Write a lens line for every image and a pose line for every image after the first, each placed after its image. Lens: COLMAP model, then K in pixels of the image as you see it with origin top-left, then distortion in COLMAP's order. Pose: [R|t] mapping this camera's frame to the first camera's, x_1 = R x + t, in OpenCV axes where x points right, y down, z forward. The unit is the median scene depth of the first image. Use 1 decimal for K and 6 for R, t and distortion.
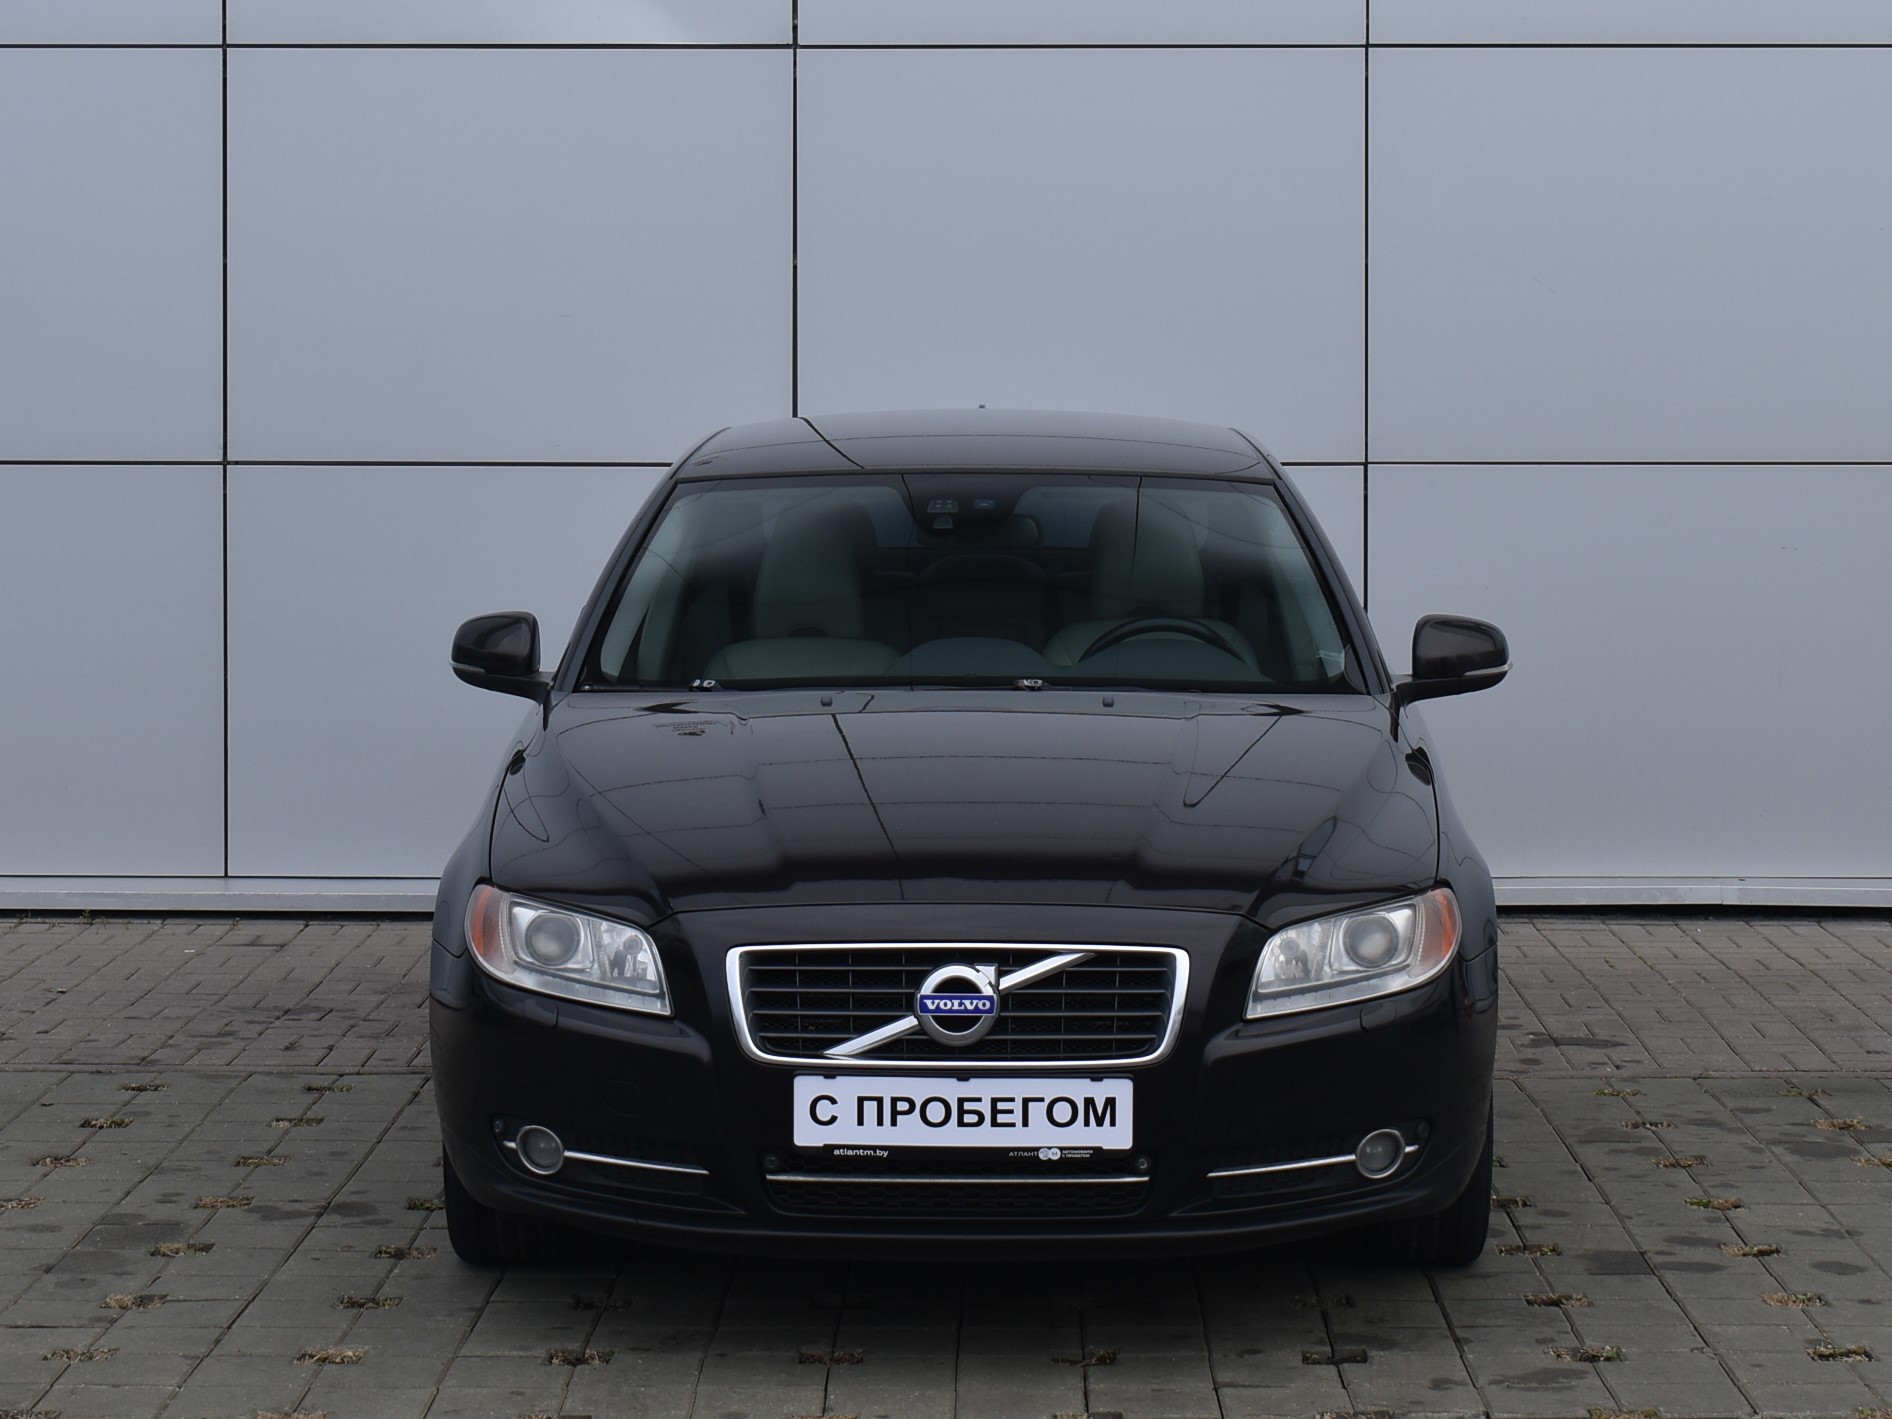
lens RADIAL K [[2776.8, 0, 951.6], [0, 2776.8, 691.6], [0, 0, 1]] dist [-0.076162, 0.000000]
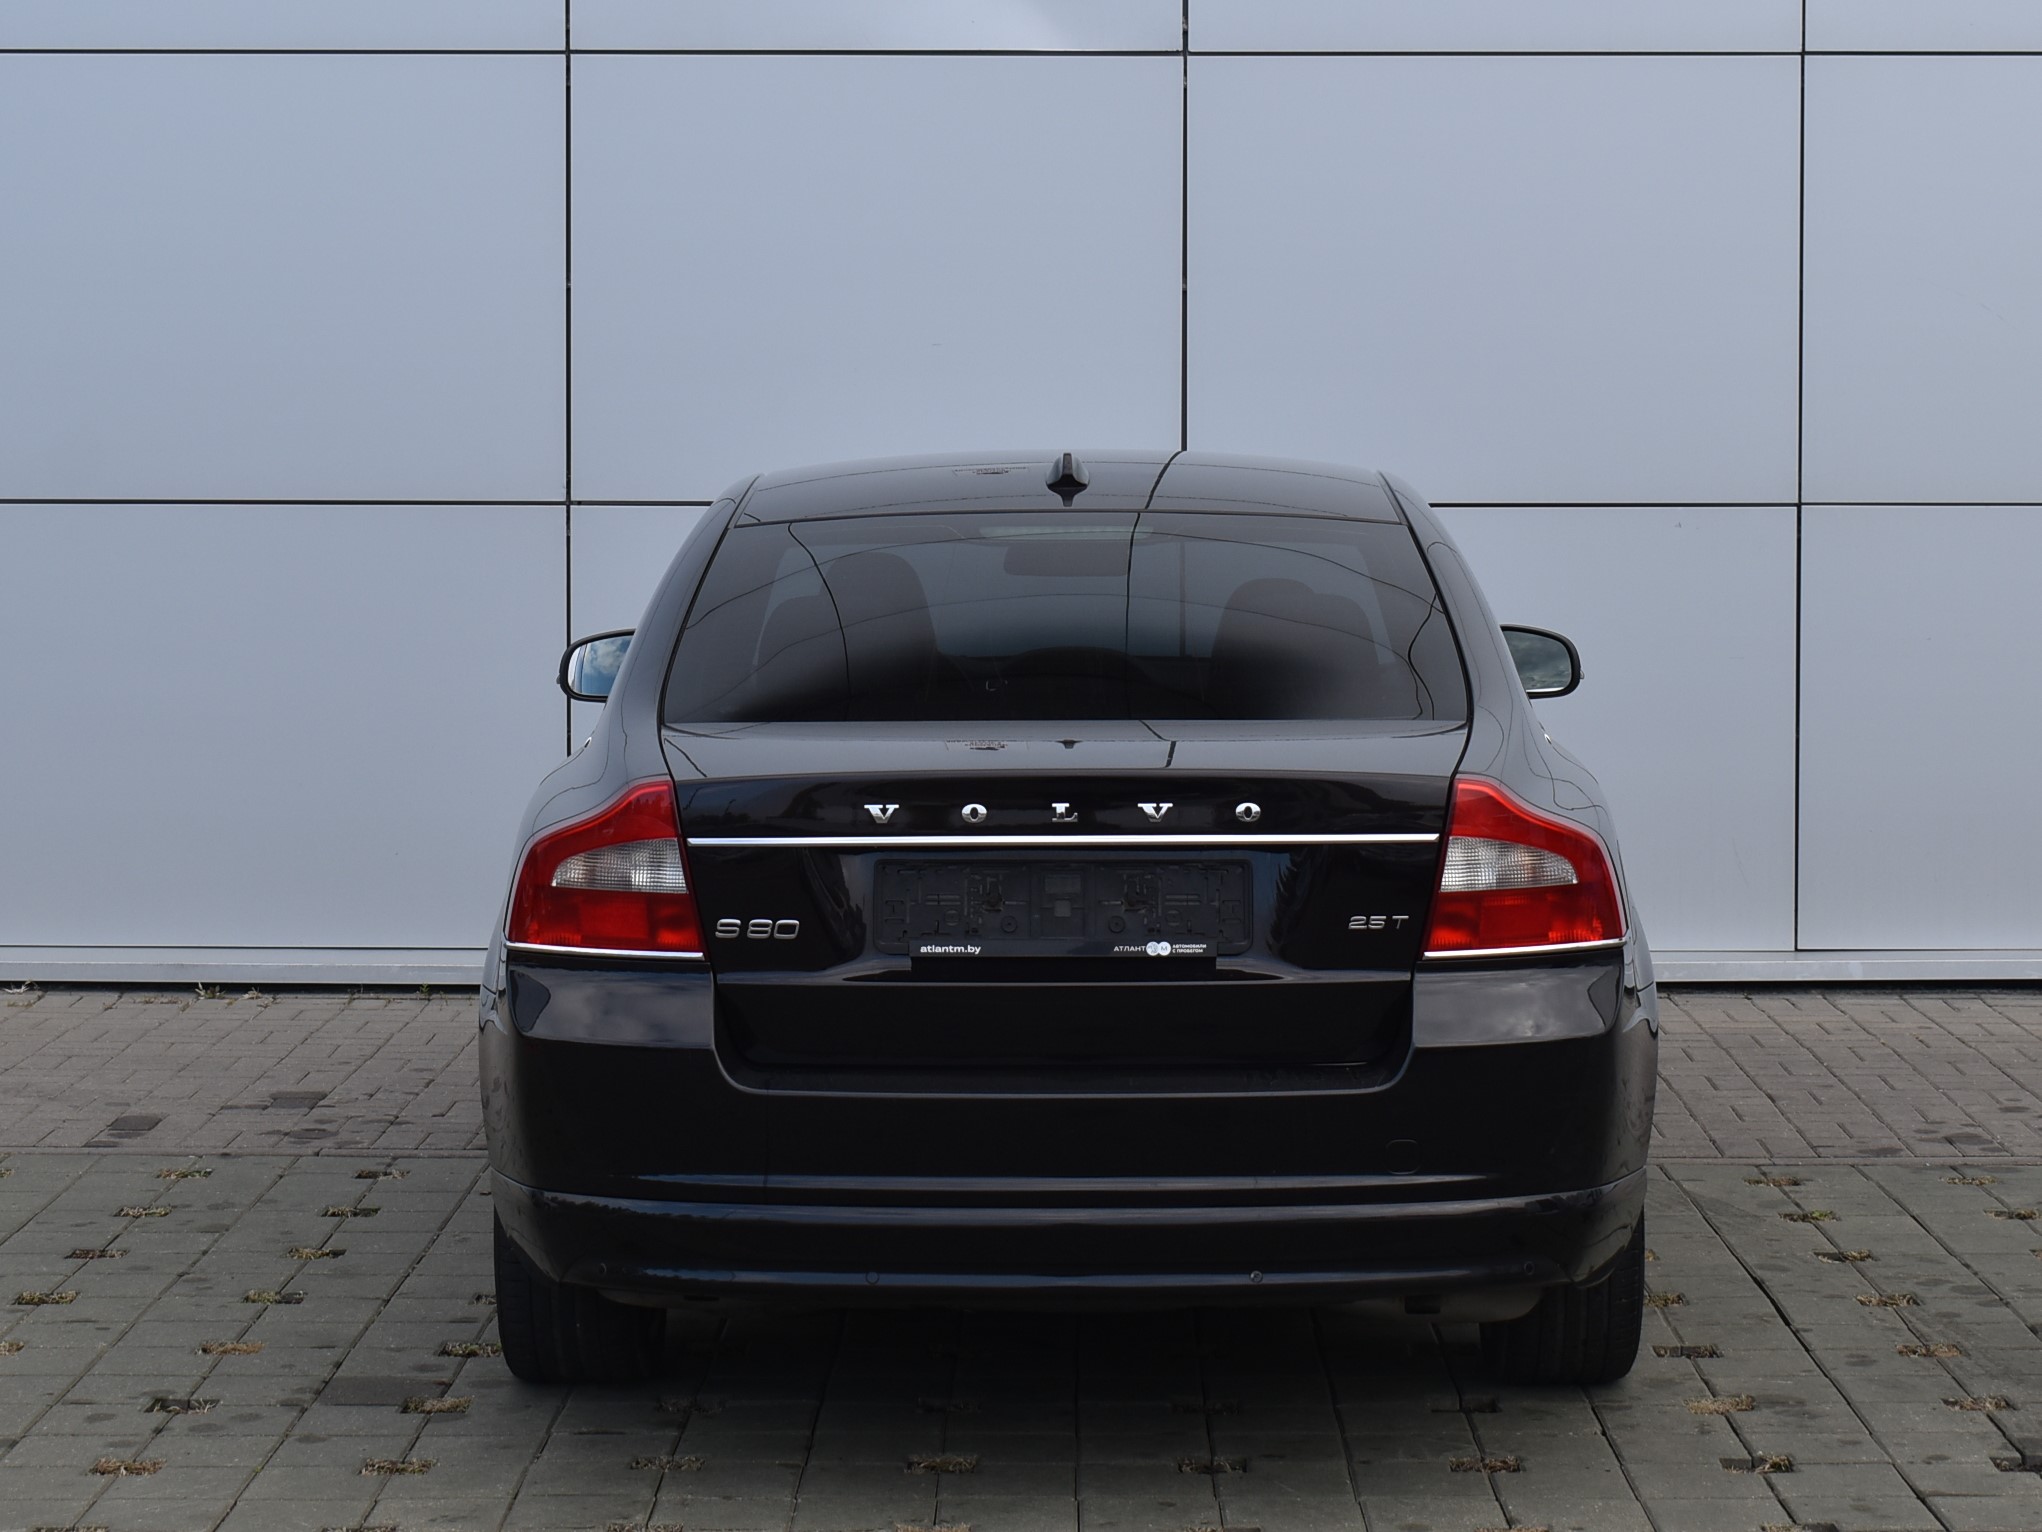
lens RADIAL K [[2988.1, 0, 1014.6], [0, 2988.1, 780.5], [0, 0, 1]] dist [-0.065247, 0.000000]
pose [[0.999906, 0.000770, -0.013711, -0.100146], [-0.000626, 0.999945, 0.010485, -0.000096], [0.013719, -0.010475, 0.999851, -0.000585]]
